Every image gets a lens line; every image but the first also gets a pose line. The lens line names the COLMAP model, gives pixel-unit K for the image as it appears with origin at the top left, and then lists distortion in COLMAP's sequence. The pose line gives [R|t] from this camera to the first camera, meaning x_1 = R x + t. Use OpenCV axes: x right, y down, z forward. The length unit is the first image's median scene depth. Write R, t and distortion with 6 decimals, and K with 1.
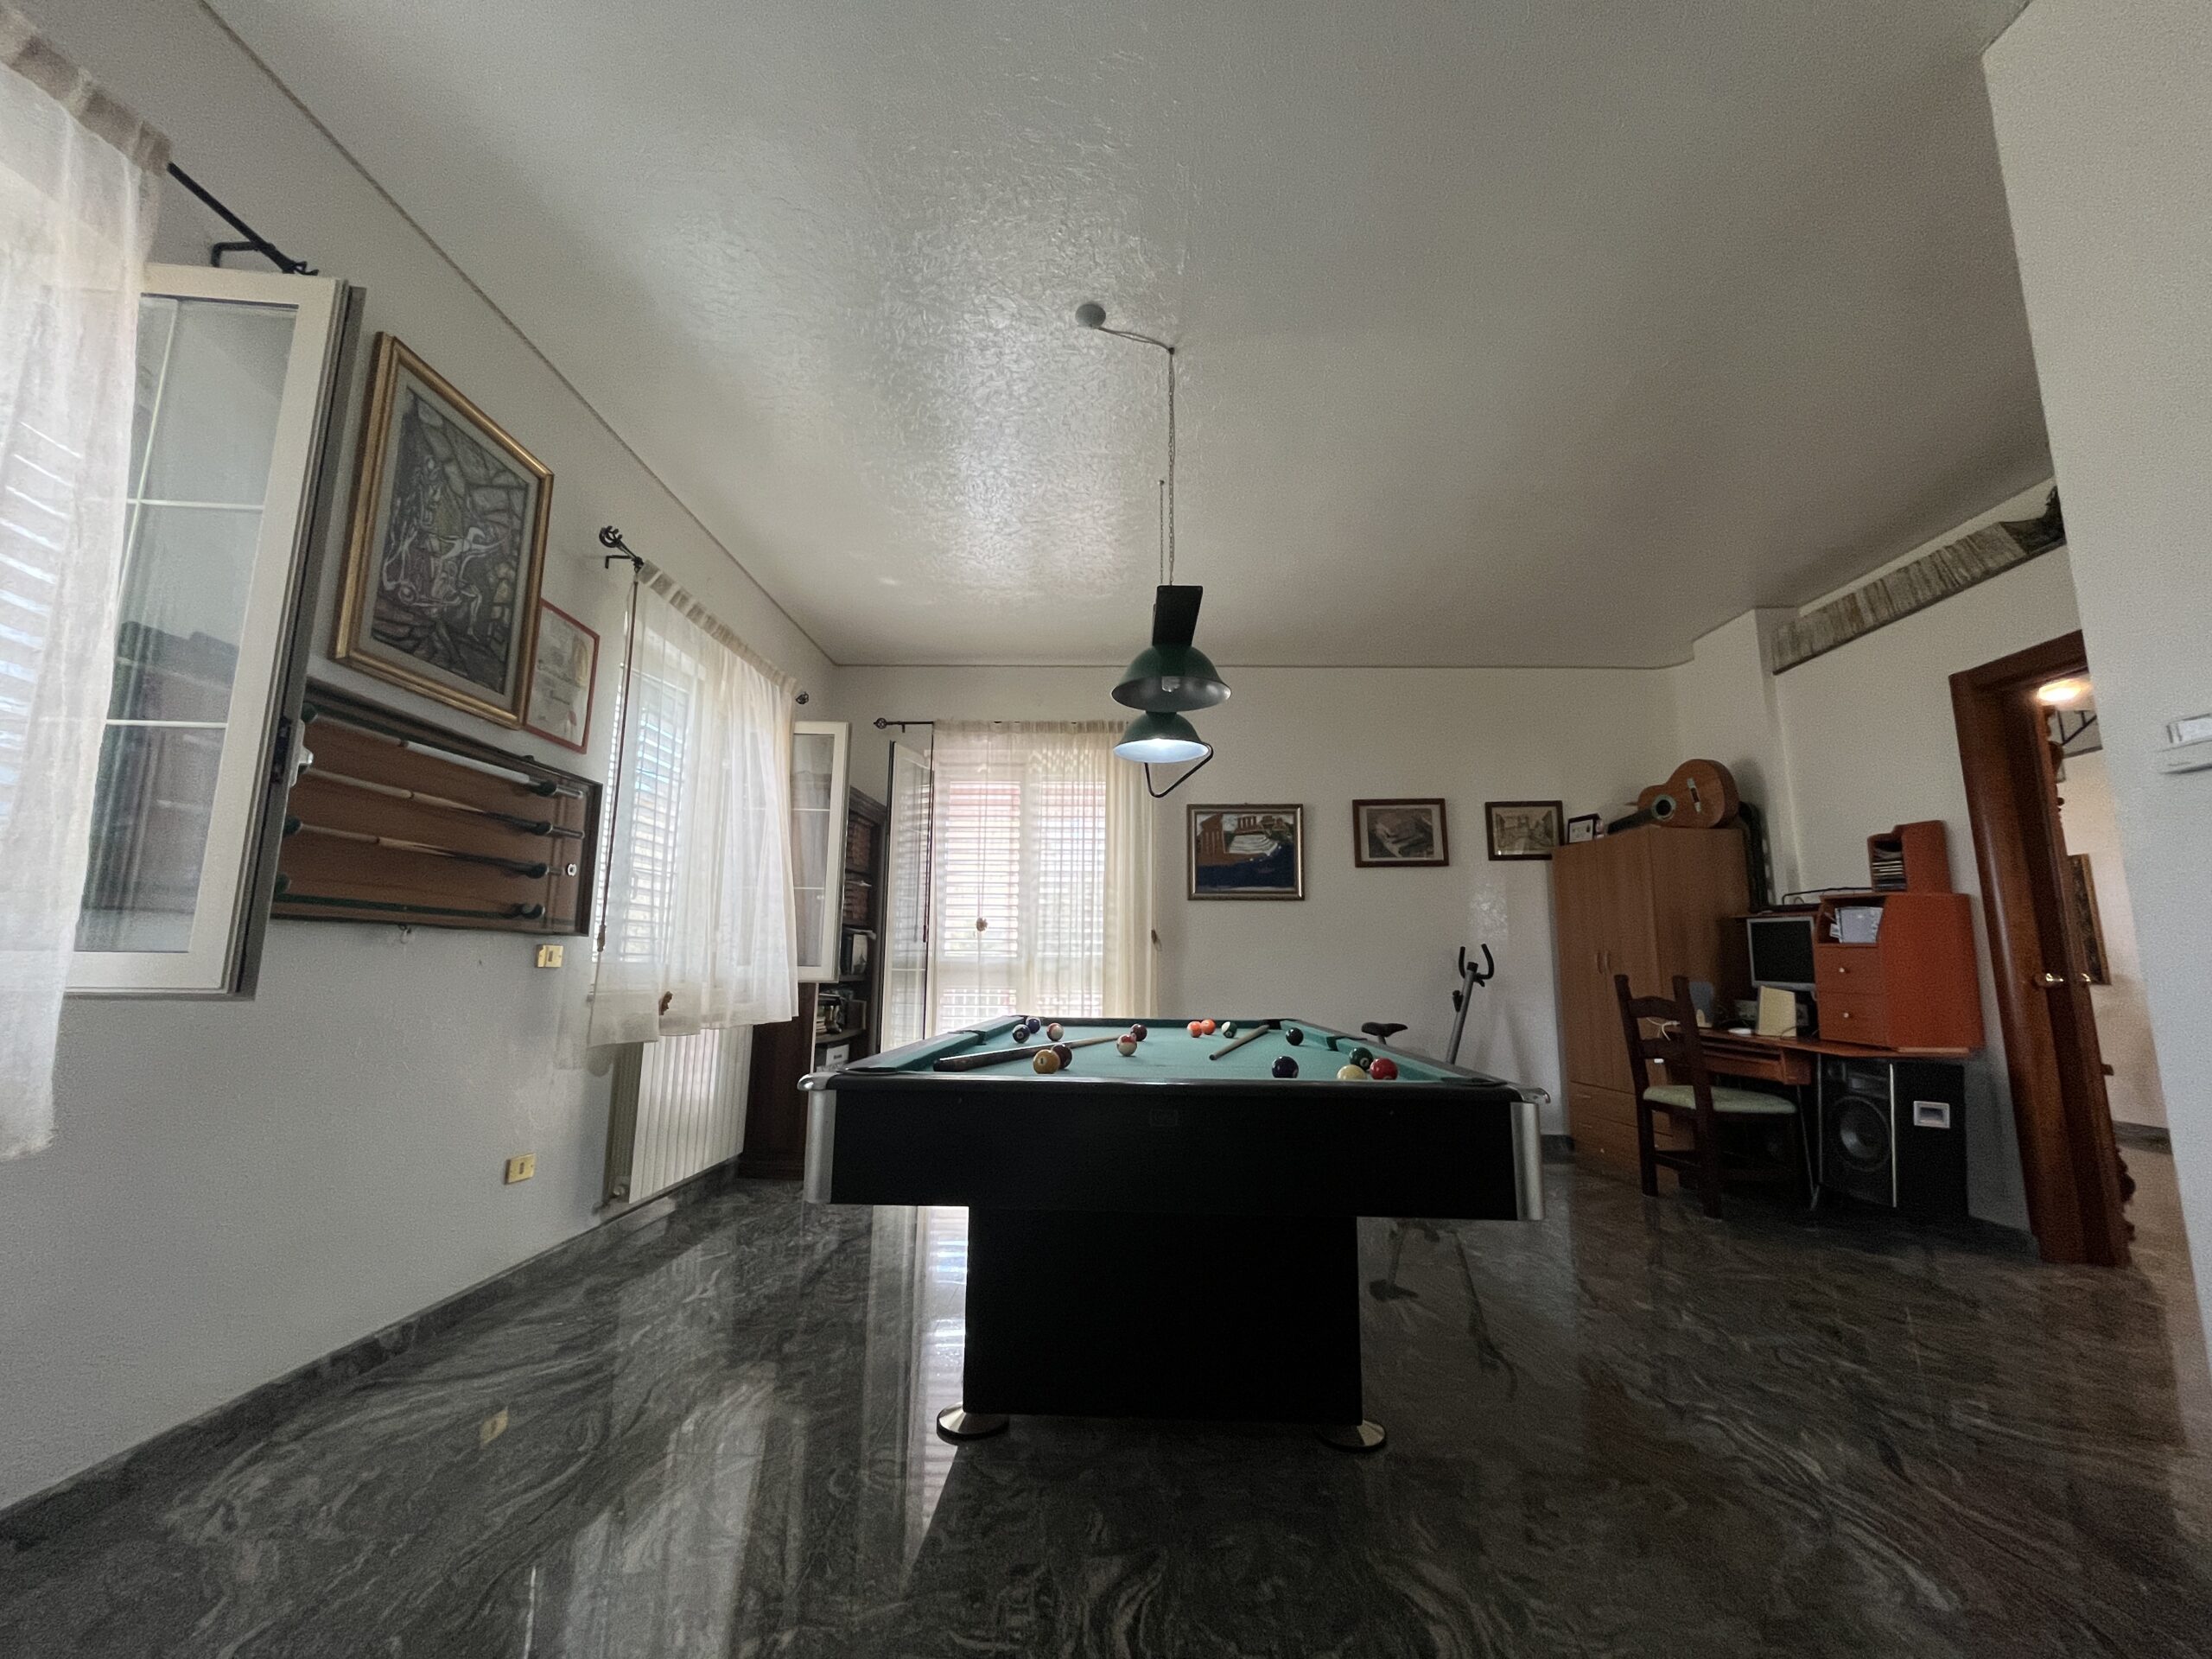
lens RADIAL K [[894.5, 0, 1101.8], [0, 894.5, 830.0], [0, 0, 1]] dist [-0.003055, 0.000091]
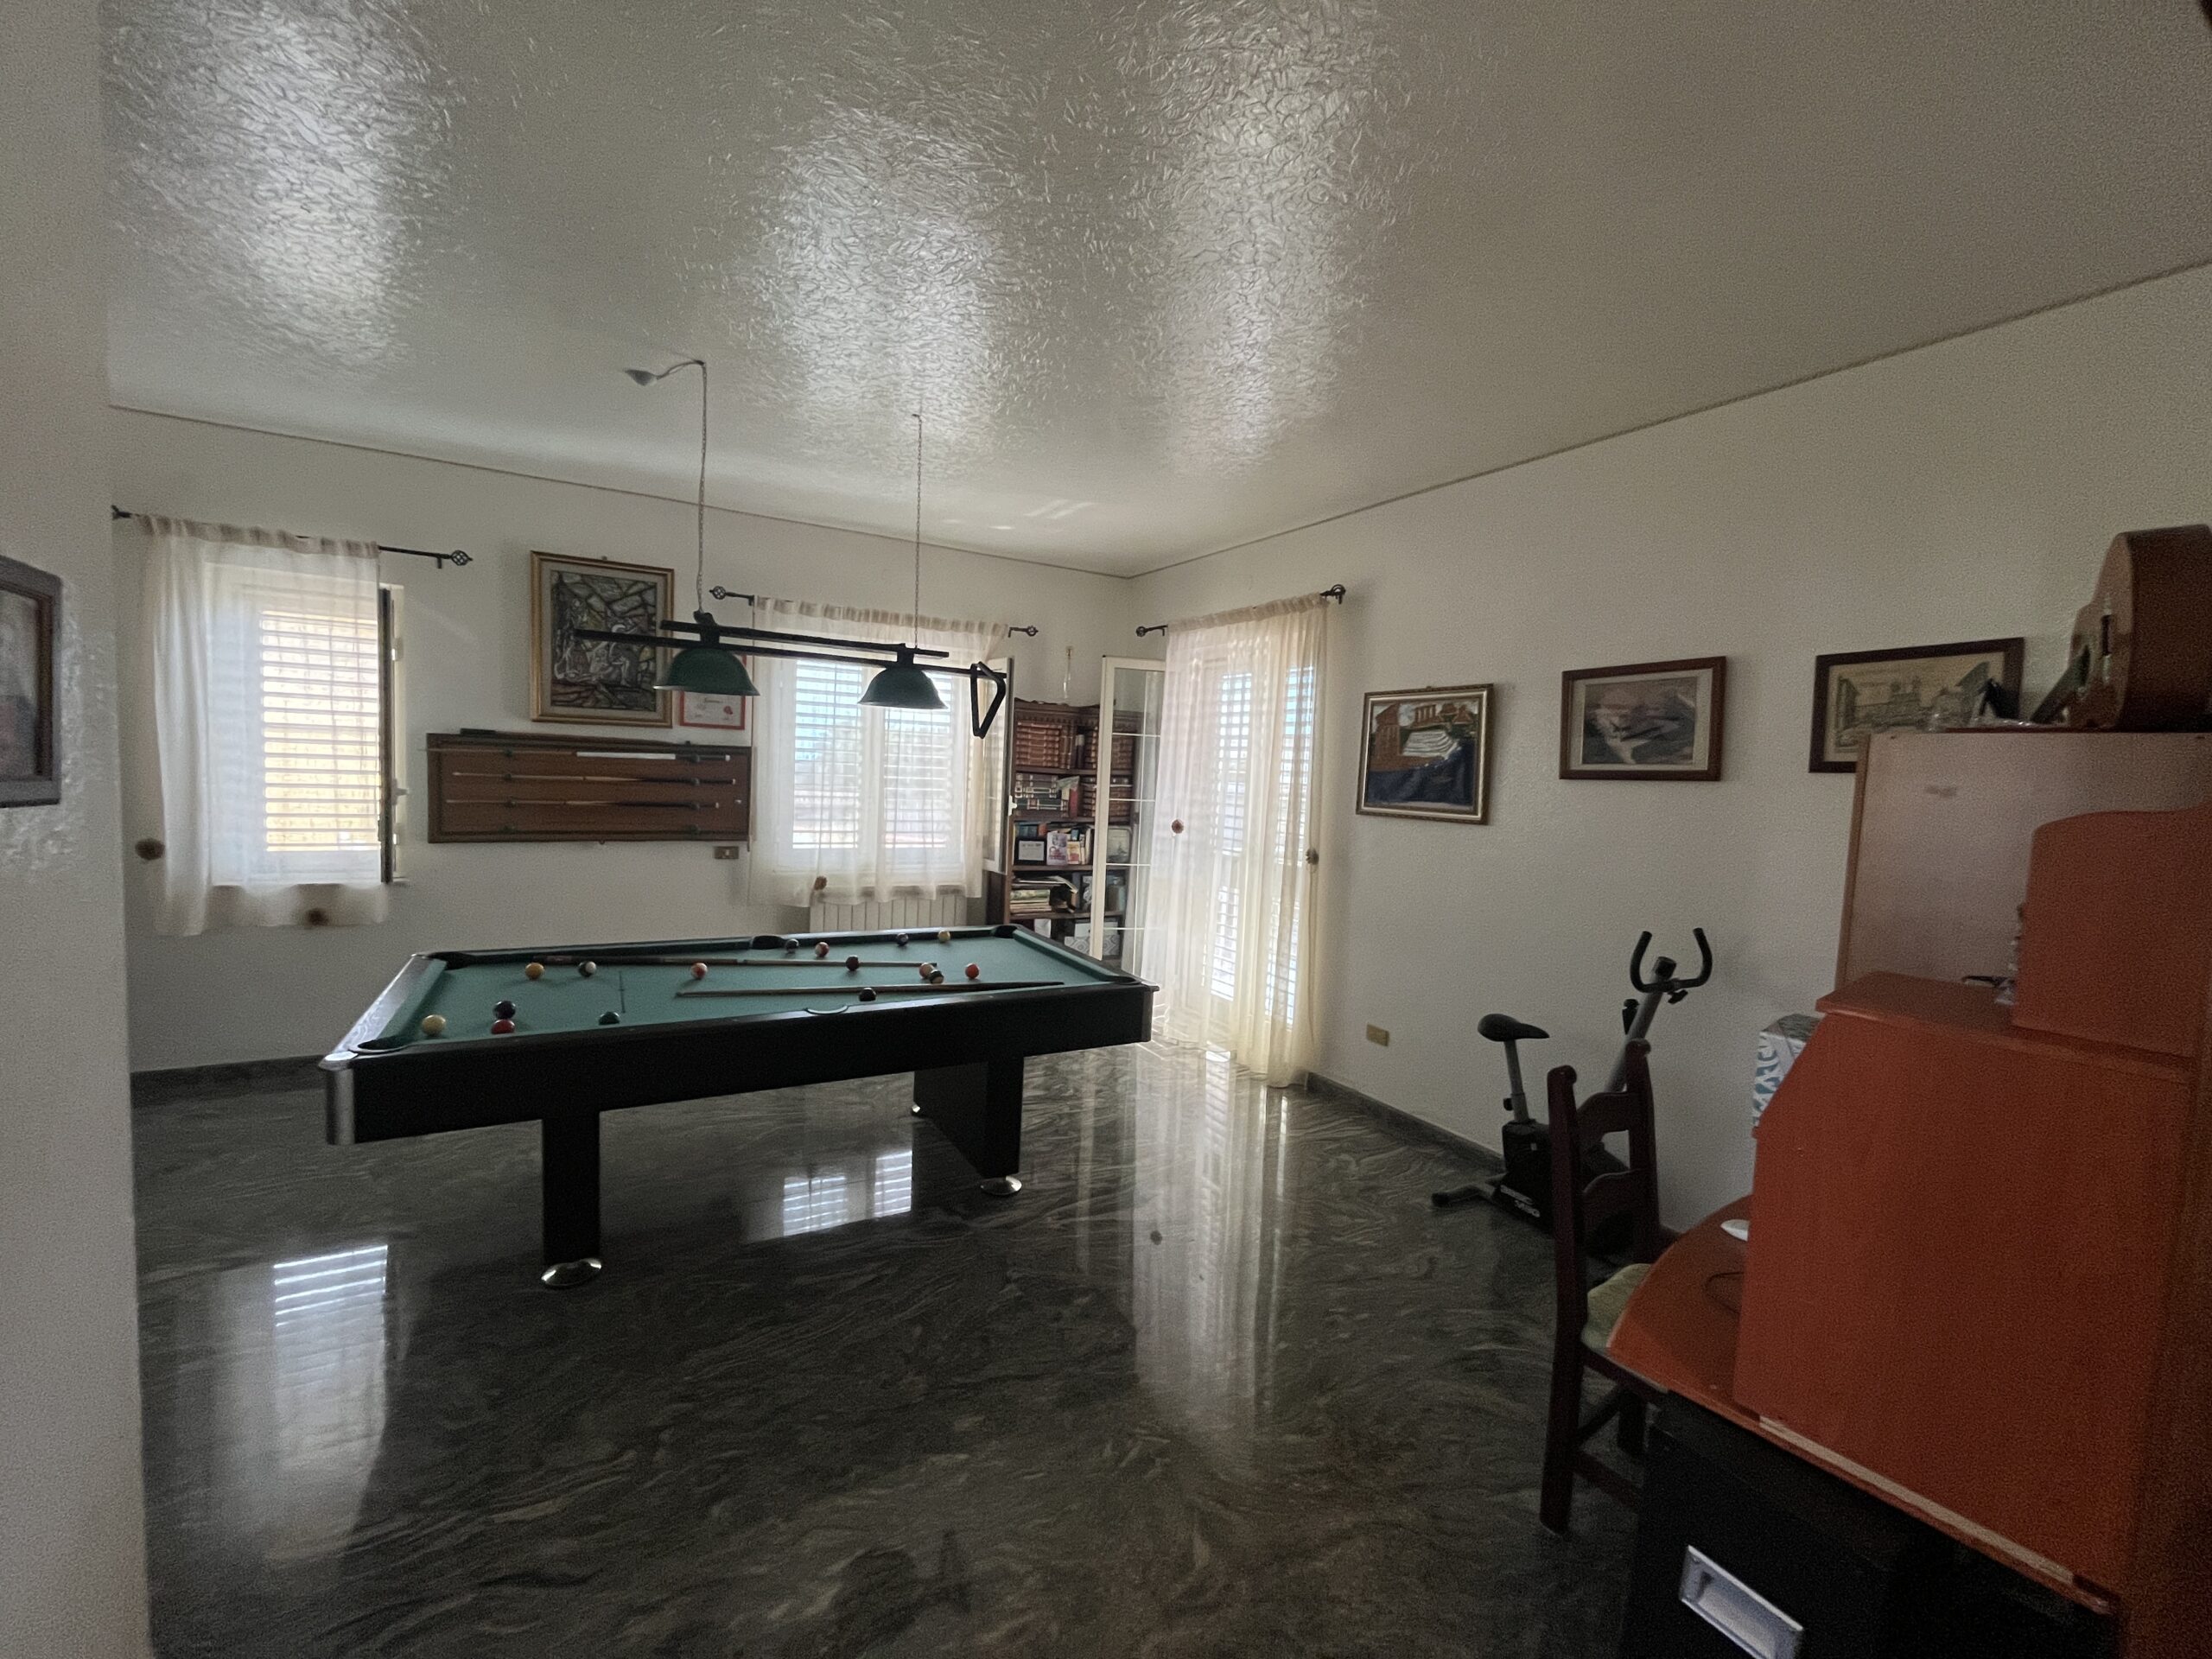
lens RADIAL K [[894.5, 0, 1104.6], [0, 894.5, 831.2], [0, 0, 1]] dist [-0.003055, 0.000091]
pose [[0.526759, 0.074652, -0.846730, 1.074428], [0.092718, 0.985146, 0.144537, -0.072102], [0.844943, -0.154643, 0.512012, 0.643082]]
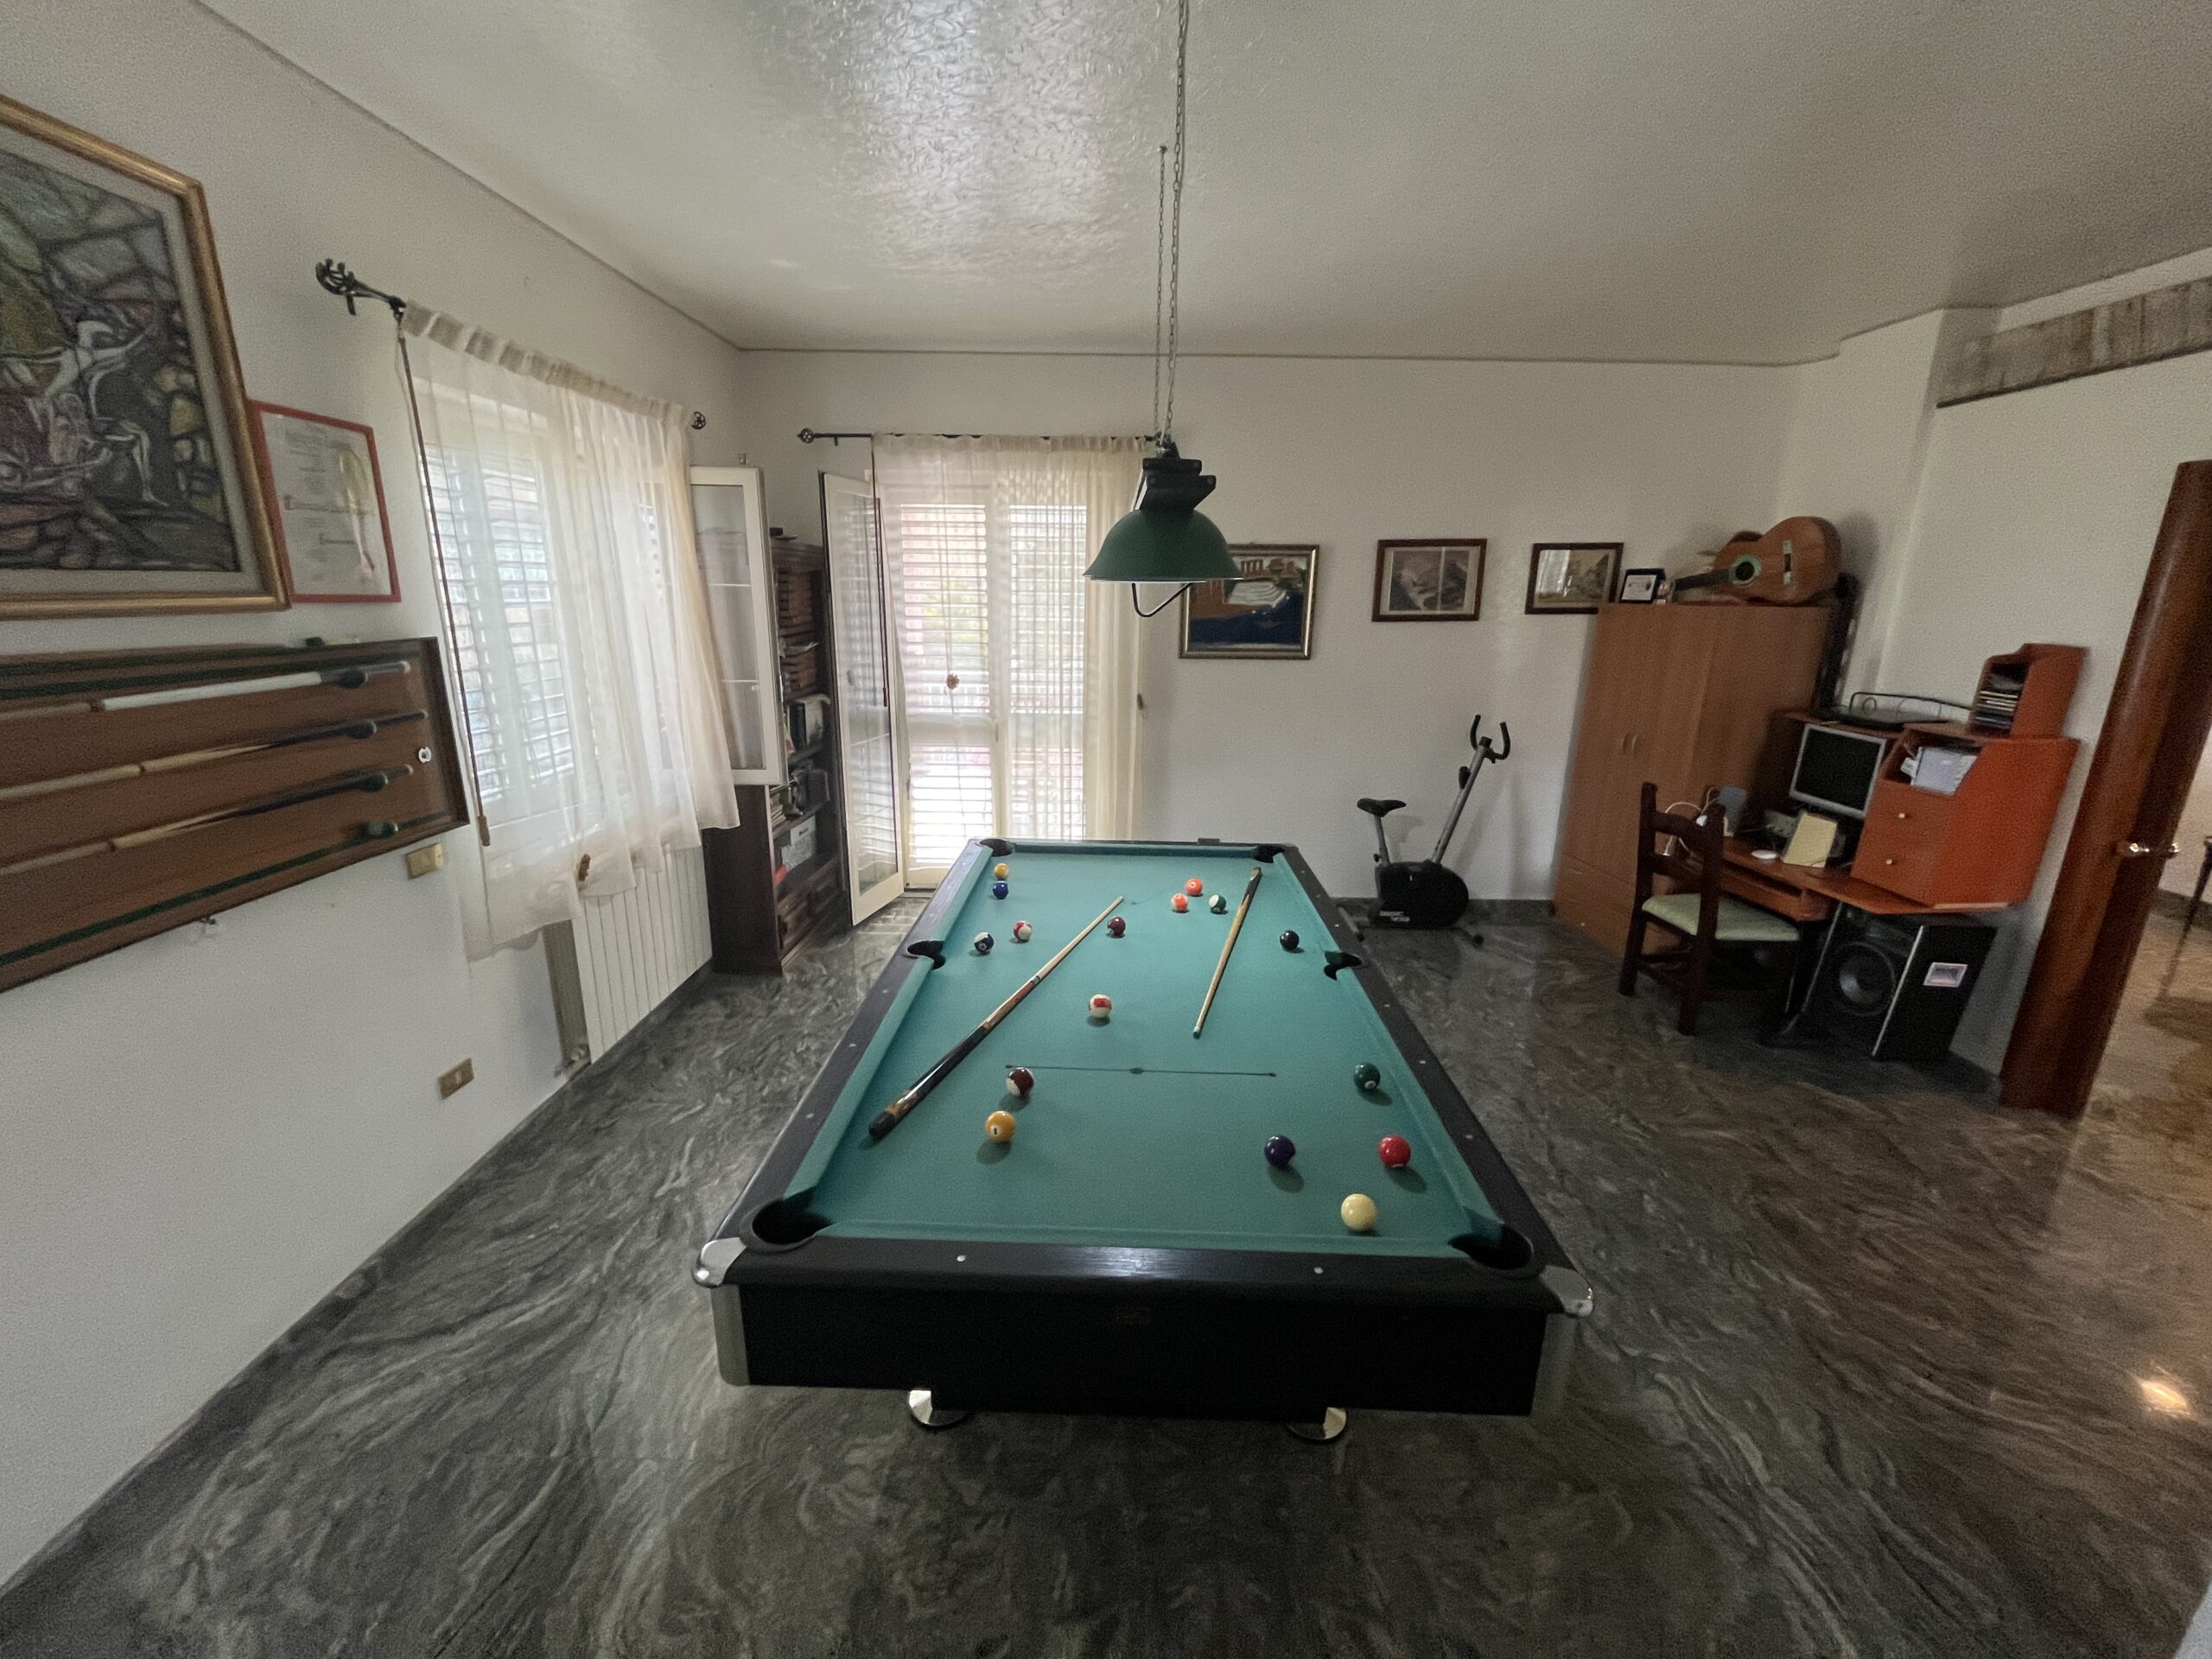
lens RADIAL K [[894.5, 0, 1101.5], [0, 894.5, 829.5], [0, 0, 1]] dist [-0.003055, 0.000091]
pose [[0.999920, 0.000367, 0.012682, 0.013471], [-0.005468, 0.914423, 0.404723, -0.204497], [-0.011448, -0.404760, 0.914351, 0.198168]]
